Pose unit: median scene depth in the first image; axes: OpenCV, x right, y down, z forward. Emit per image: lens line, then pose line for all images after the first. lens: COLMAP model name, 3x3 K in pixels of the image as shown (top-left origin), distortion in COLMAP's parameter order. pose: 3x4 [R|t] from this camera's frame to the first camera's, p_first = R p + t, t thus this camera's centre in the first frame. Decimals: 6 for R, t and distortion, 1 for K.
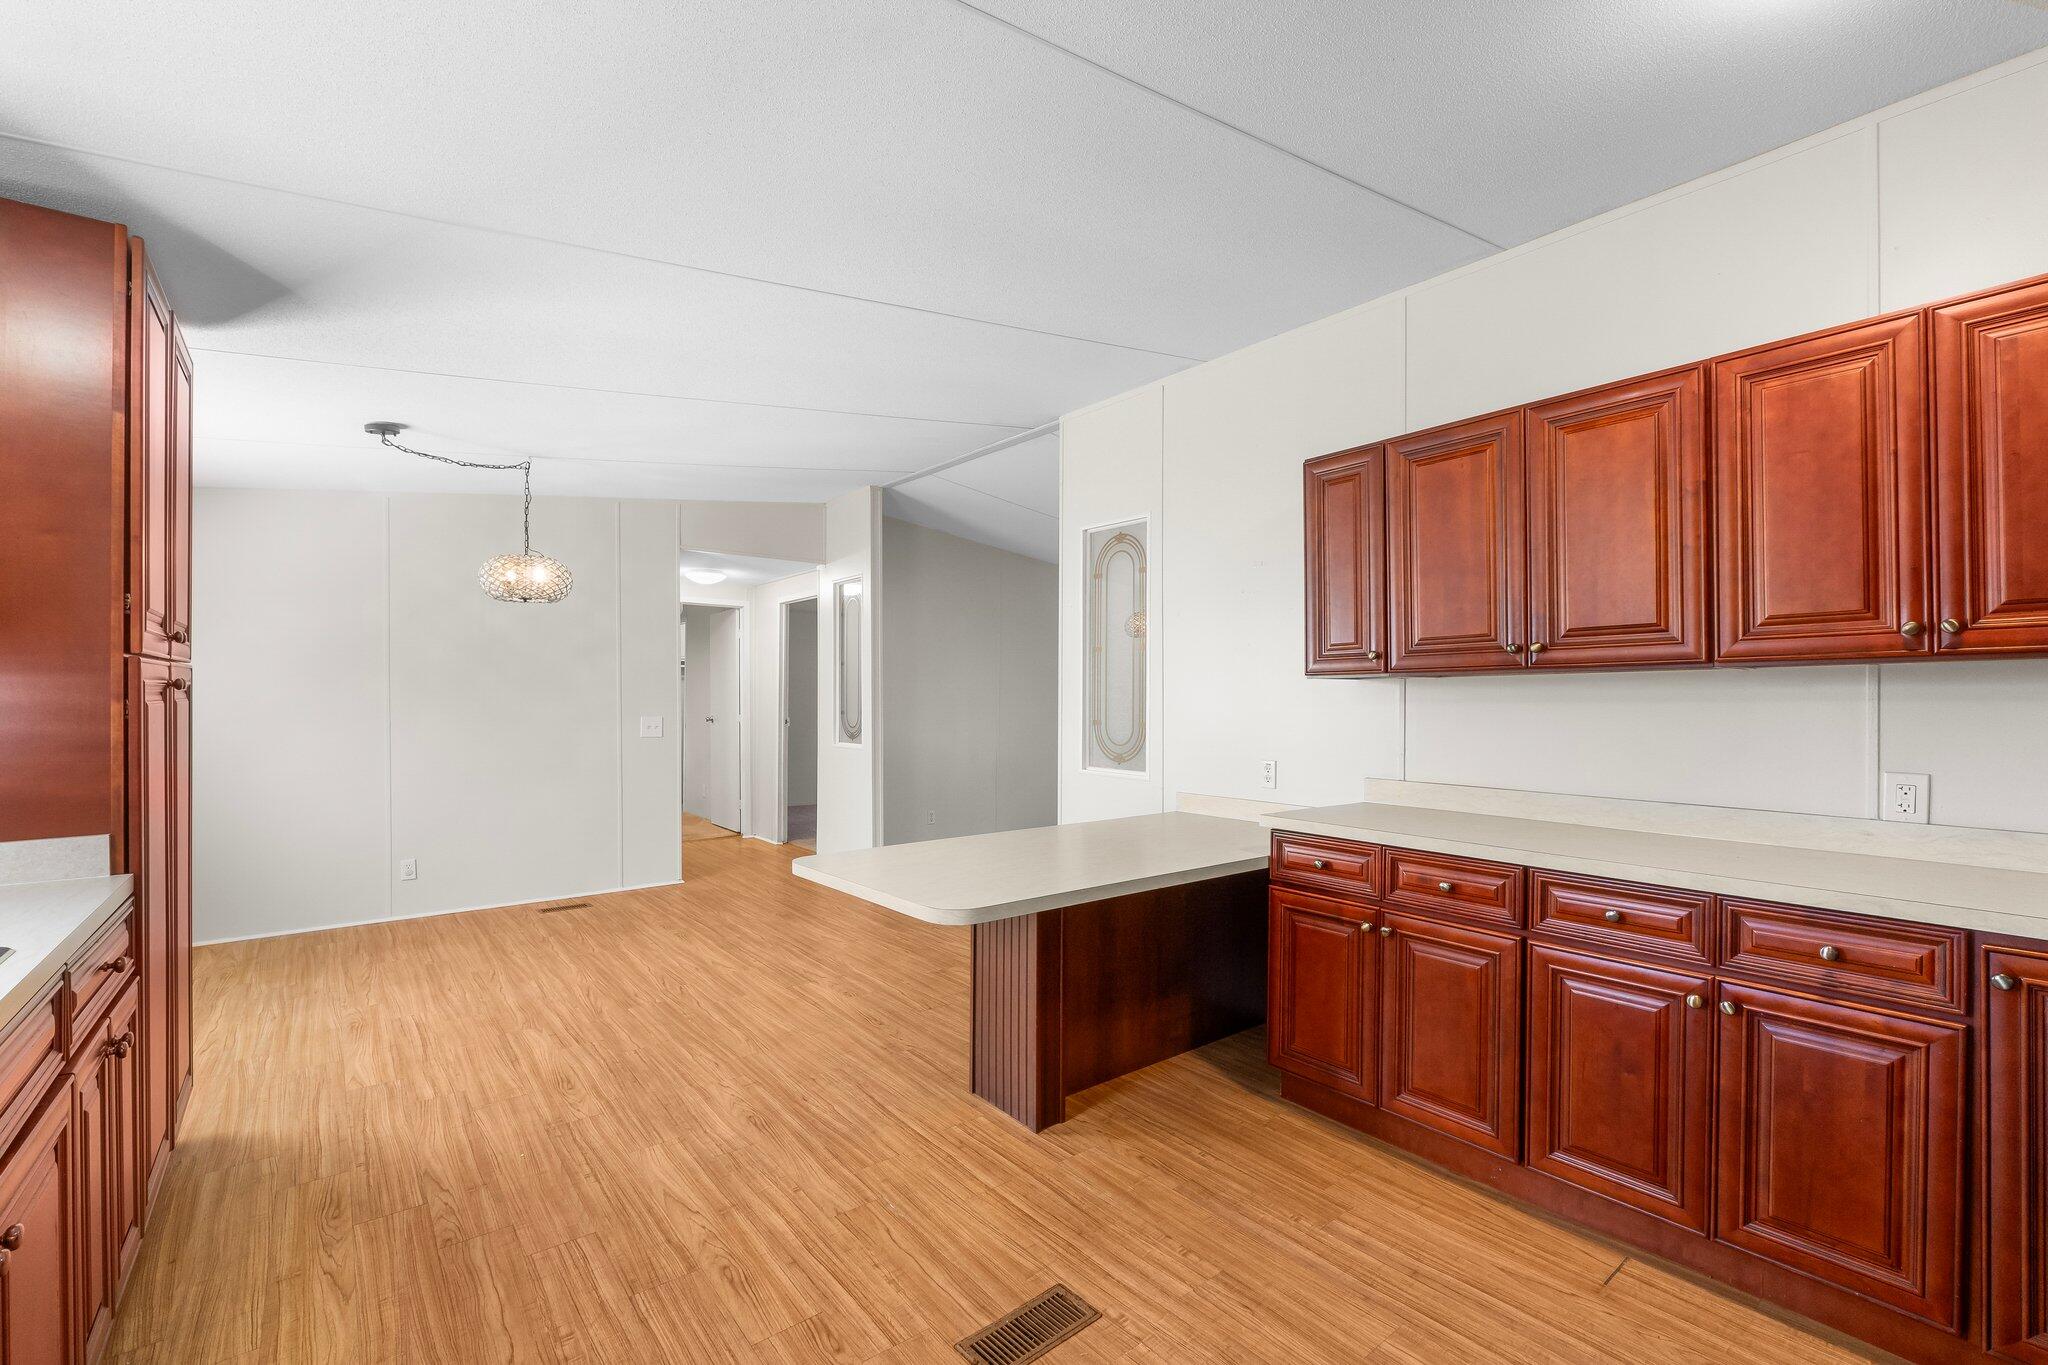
lens RADIAL K [[862.5, 0, 1040.7], [0, 862.5, 687.8], [0, 0, 1]] dist [-0.009443, 0.001109]
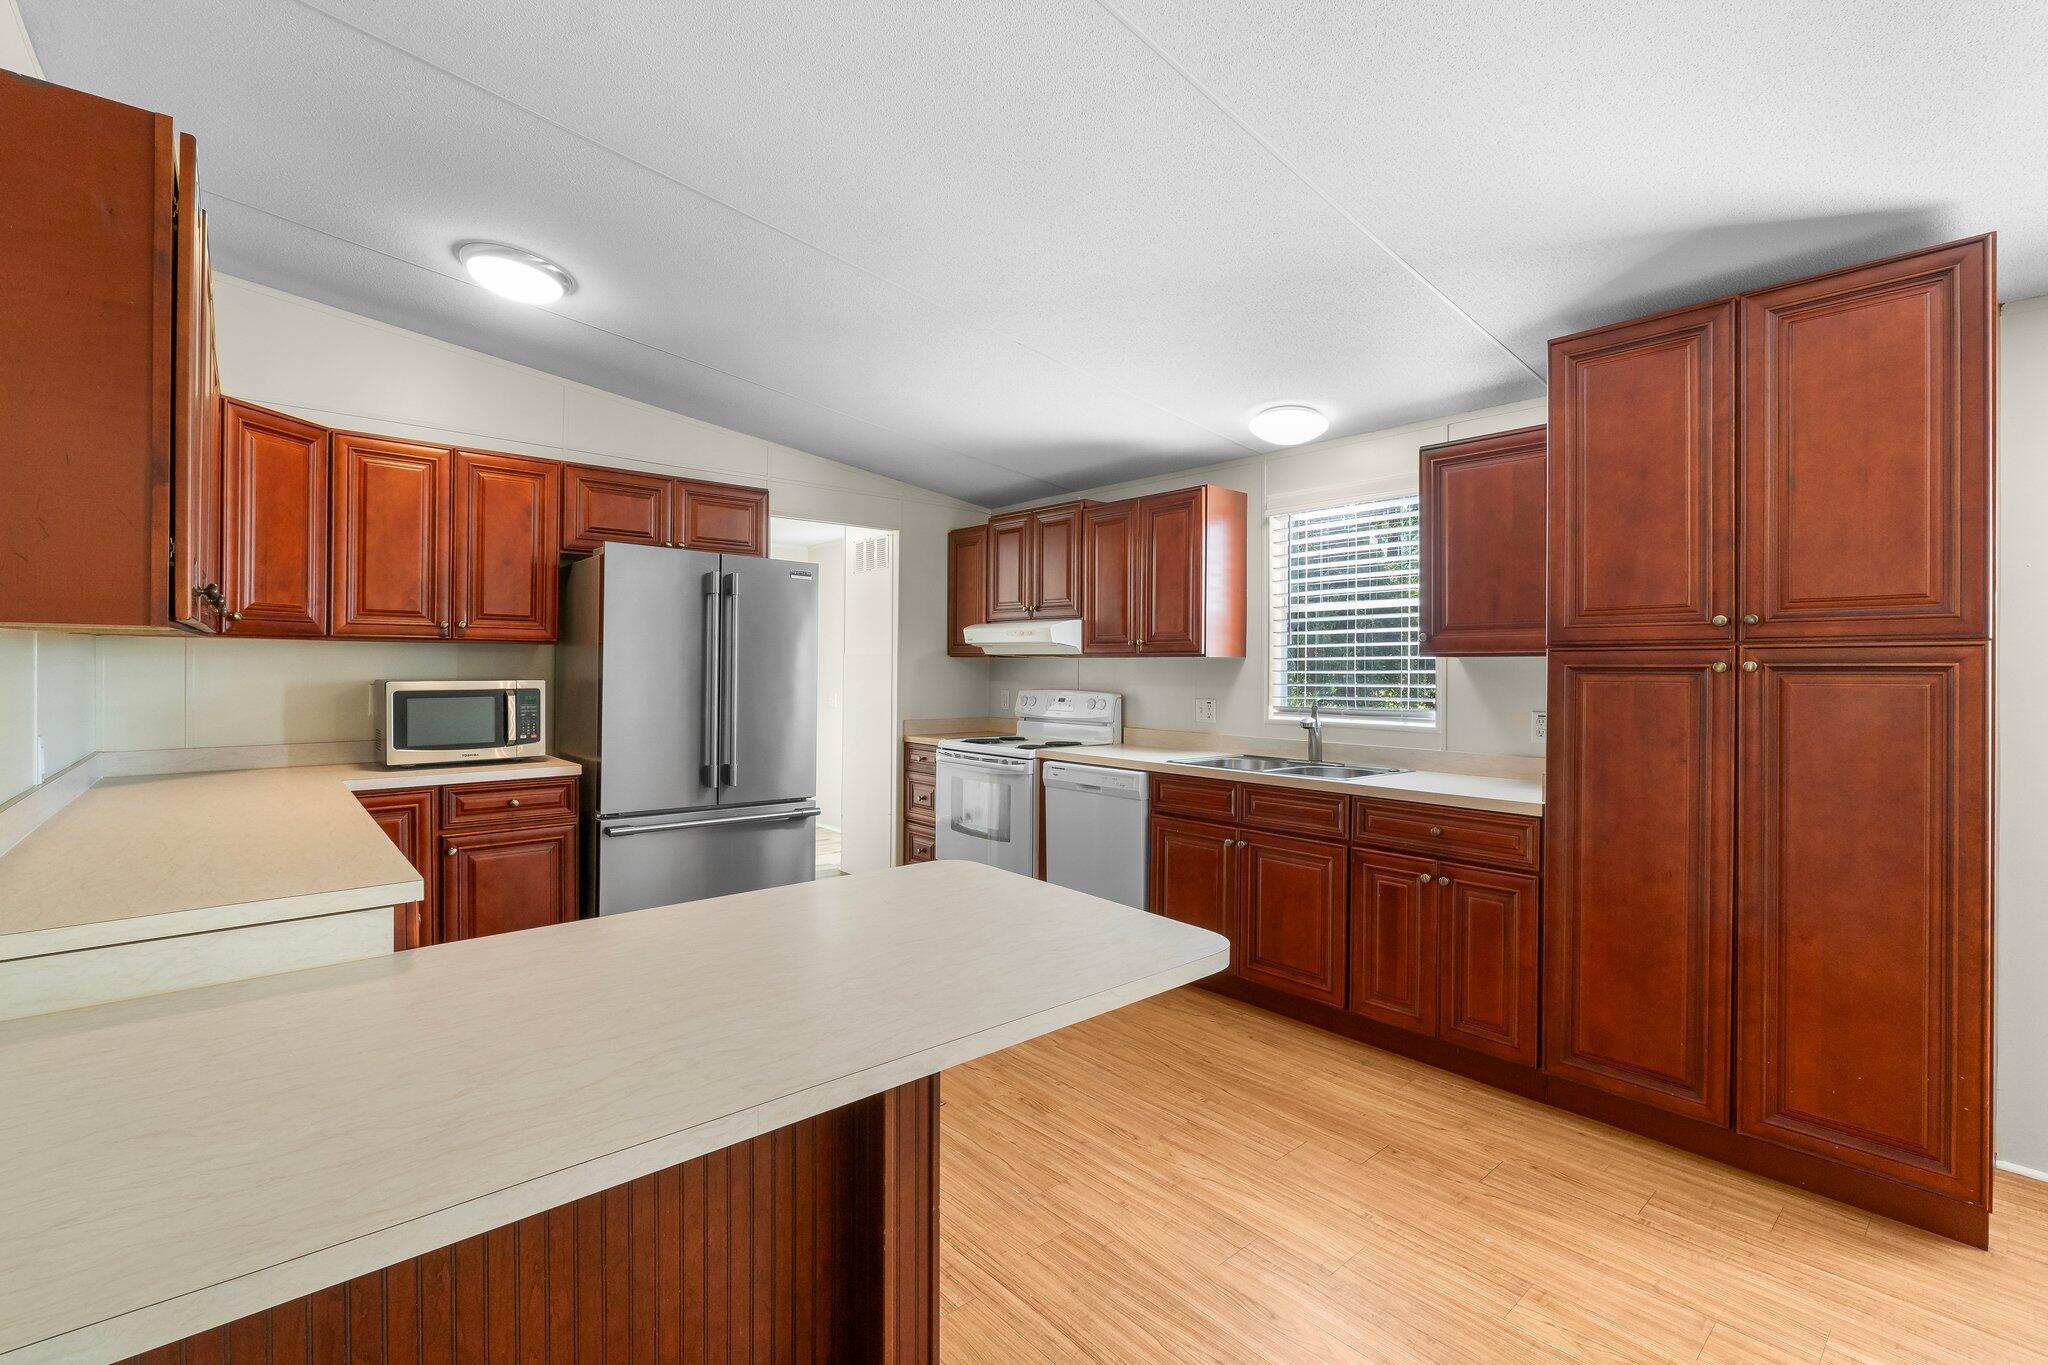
lens RADIAL K [[902.8, 0, 1041.0], [0, 902.8, 669.6], [0, 0, 1]] dist [-0.003321, -0.000654]
pose [[-0.999165, -0.010731, -0.039421, -0.142902], [-0.010464, 0.999921, -0.006977, 0.012144], [0.039492, -0.006559, -0.999198, 1.877157]]
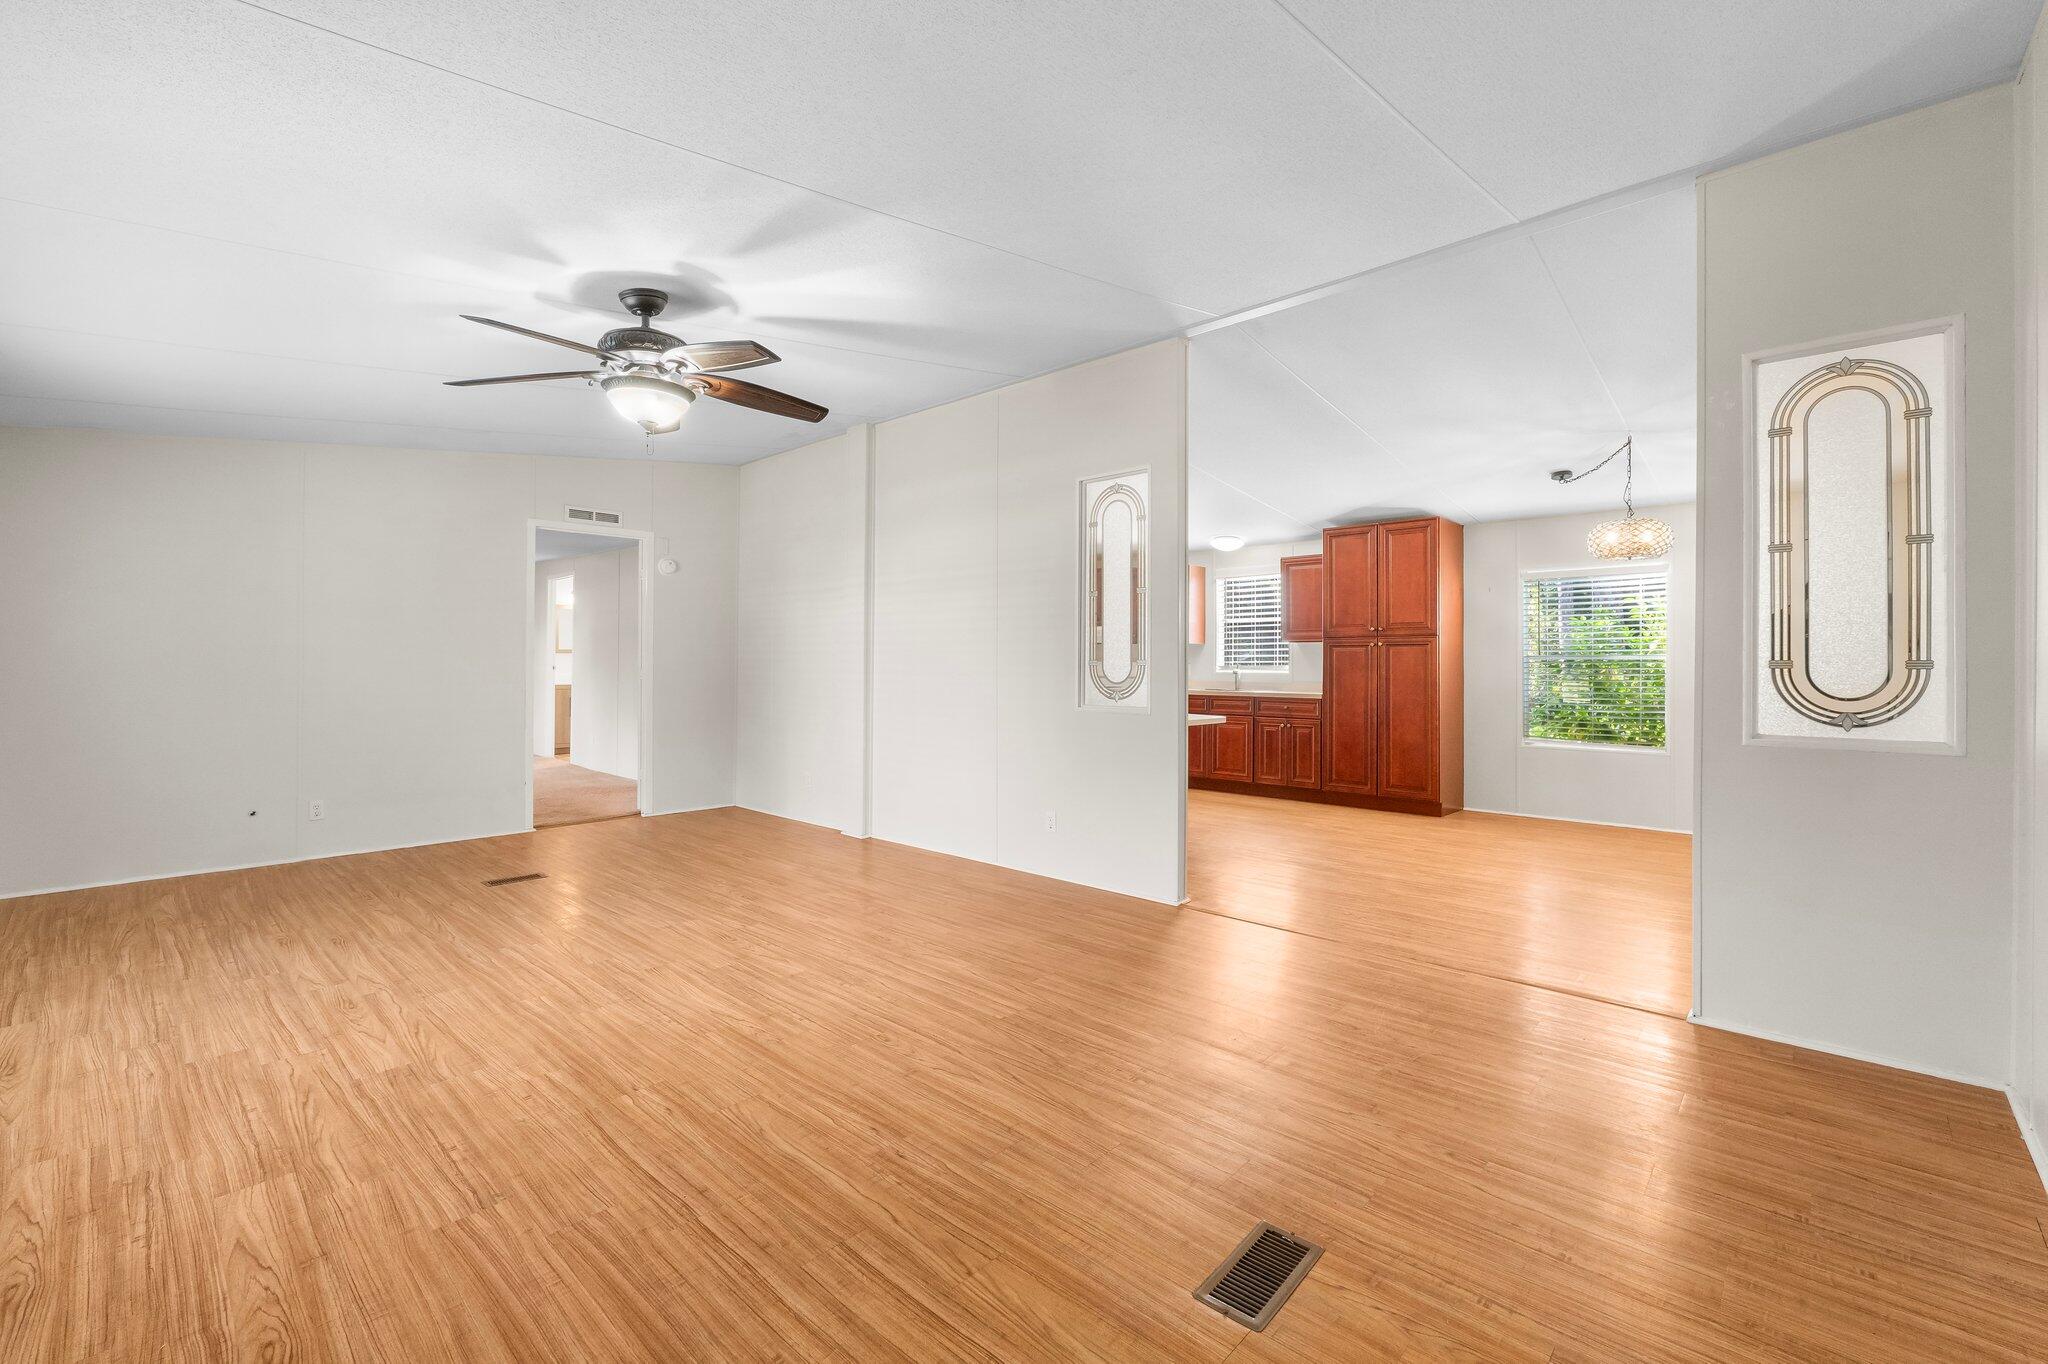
lens RADIAL K [[862.5, 0, 1020.6], [0, 862.5, 664.3], [0, 0, 1]] dist [-0.009443, 0.001109]
pose [[-0.992738, -0.008632, -0.119988, 0.605518], [-0.007903, 0.999947, -0.006545, 0.089912], [0.120038, -0.005549, -0.992754, 3.667044]]
